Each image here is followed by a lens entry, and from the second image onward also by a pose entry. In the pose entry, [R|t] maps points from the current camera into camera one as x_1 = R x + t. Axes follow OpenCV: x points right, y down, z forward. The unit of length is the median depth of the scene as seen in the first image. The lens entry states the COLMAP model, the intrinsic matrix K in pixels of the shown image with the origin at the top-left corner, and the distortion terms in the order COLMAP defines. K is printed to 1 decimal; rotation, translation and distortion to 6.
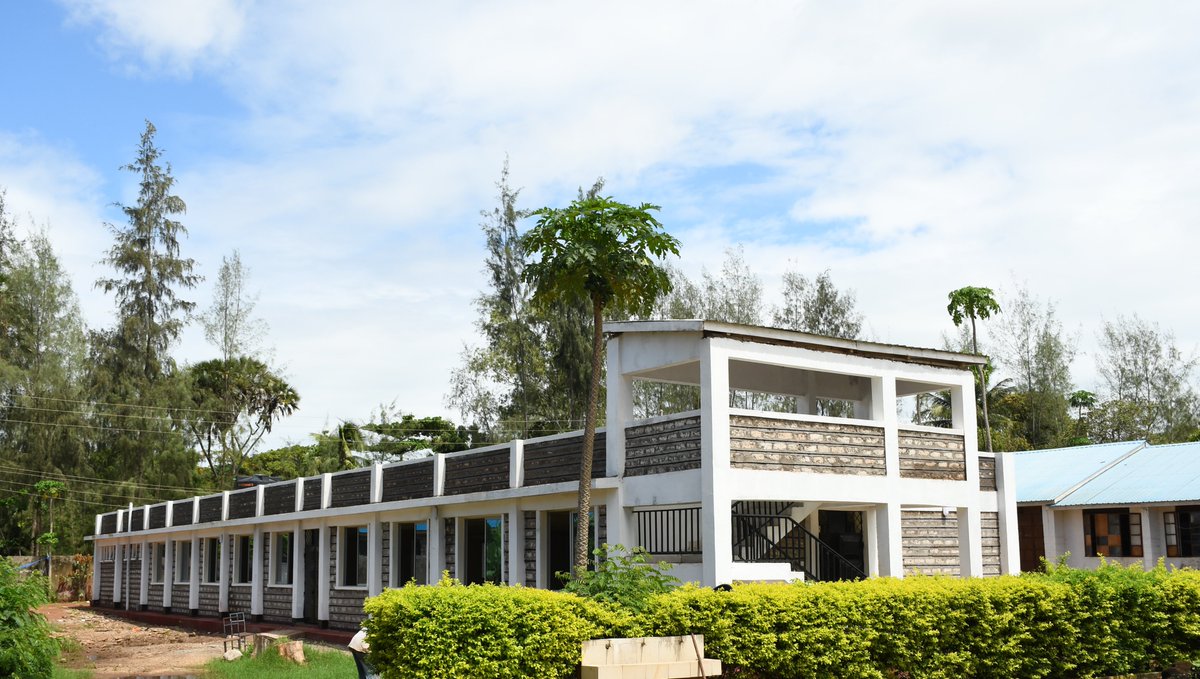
lens RADIAL K [[1167.6, 0, 599.3], [0, 1167.6, 390.3], [0, 0, 1]] dist [-0.051210, 0.154358]
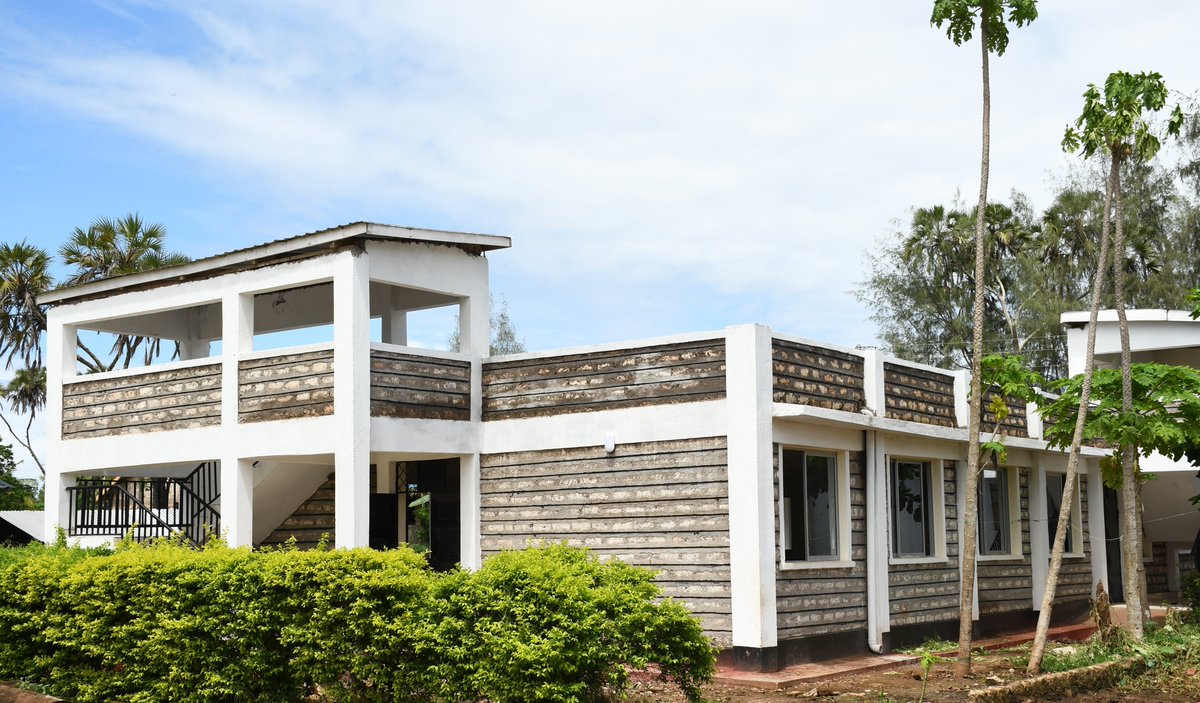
lens RADIAL K [[1434.9, 0, 601.2], [0, 1434.9, 385.2], [0, 0, 1]] dist [-0.000520, 0.248237]
pose [[0.314964, -0.099400, -0.943884, 1.281309], [0.155001, 0.986536, -0.052170, 0.141811], [0.936361, -0.129872, 0.326131, 0.957726]]
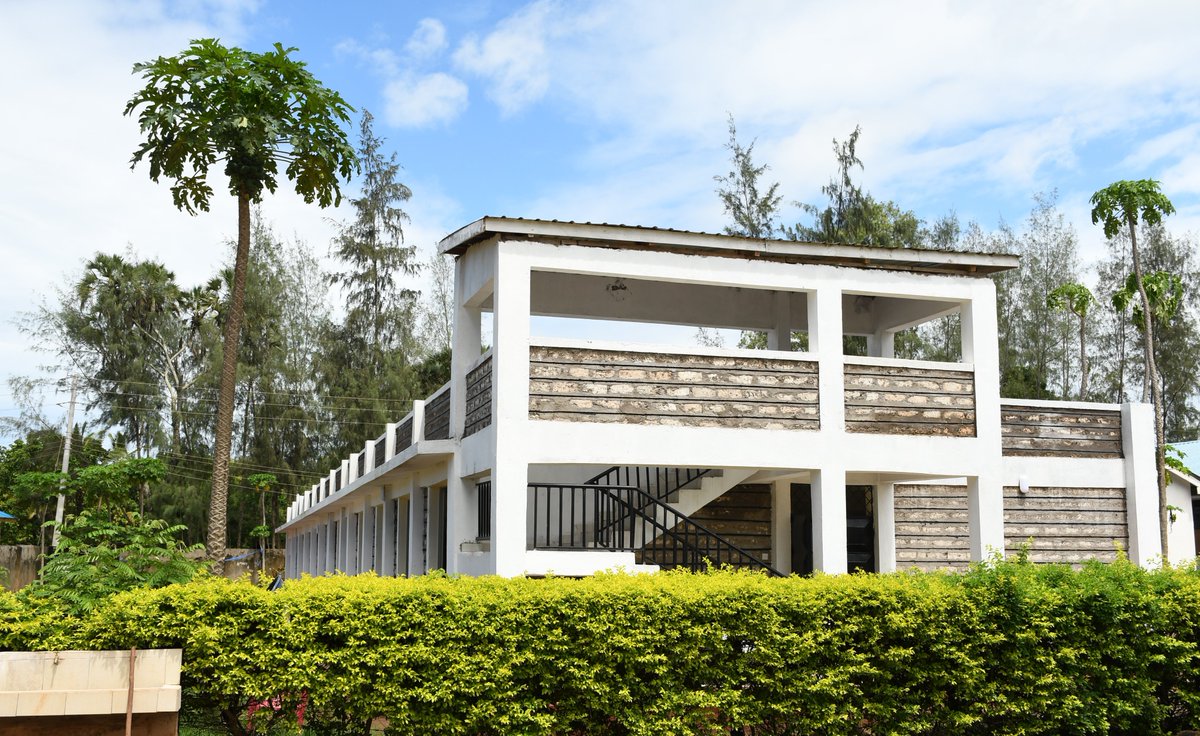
lens RADIAL K [[1211.5, 0, 598.2], [0, 1211.5, 394.3], [0, 0, 1]] dist [-0.018460, 0.090431]
pose [[0.950268, -0.032600, -0.309723, 0.357013], [0.034943, 0.999387, 0.002018, 0.047246], [0.309468, -0.012740, 0.950825, 0.278241]]
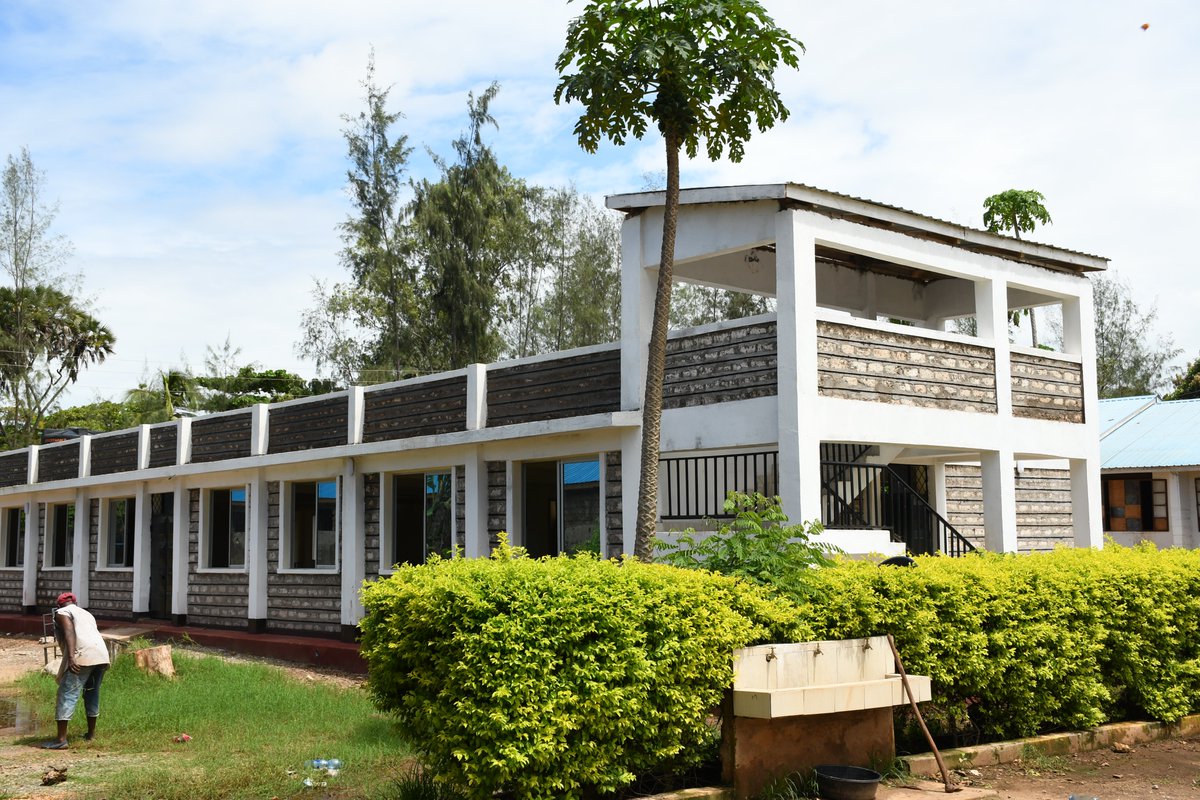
lens RADIAL K [[1309.0, 0, 600.0], [0, 1309.0, 400.0], [0, 0, 1]] dist [-0.001774, 0.265055]
pose [[0.993576, 0.009646, 0.112753, -0.099758], [-0.013914, 0.999214, 0.037132, 0.038702], [-0.112307, -0.038462, 0.992929, 0.211973]]
